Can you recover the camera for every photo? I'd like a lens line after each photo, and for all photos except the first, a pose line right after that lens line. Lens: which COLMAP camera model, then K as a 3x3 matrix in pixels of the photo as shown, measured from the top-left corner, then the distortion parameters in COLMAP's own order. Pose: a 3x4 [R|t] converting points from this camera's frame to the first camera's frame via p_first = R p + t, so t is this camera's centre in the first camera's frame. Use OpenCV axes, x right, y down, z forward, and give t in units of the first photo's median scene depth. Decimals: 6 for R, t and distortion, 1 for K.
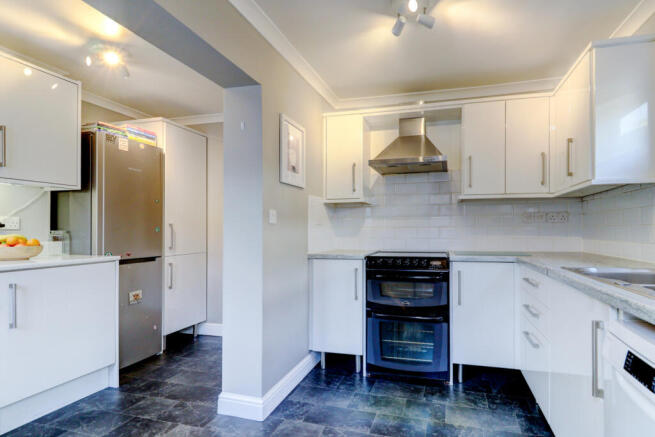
lens RADIAL K [[290.2, 0, 327.7], [0, 290.2, 230.3], [0, 0, 1]] dist [0.019238, 0.000064]
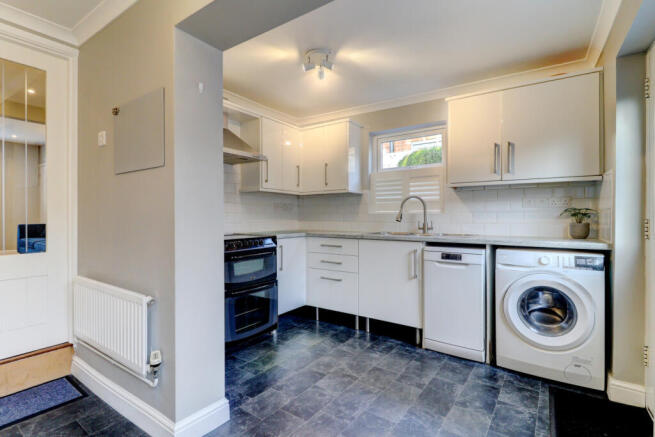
lens RADIAL K [[314.4, 0, 327.5], [0, 314.4, 218.5], [0, 0, 1]] dist [0.000305, 0.000033]
pose [[0.366558, 0.002207, 0.930392, -0.810732], [0.004449, 0.999982, -0.004125, 0.022740], [-0.930384, 0.005651, 0.366542, 0.267204]]
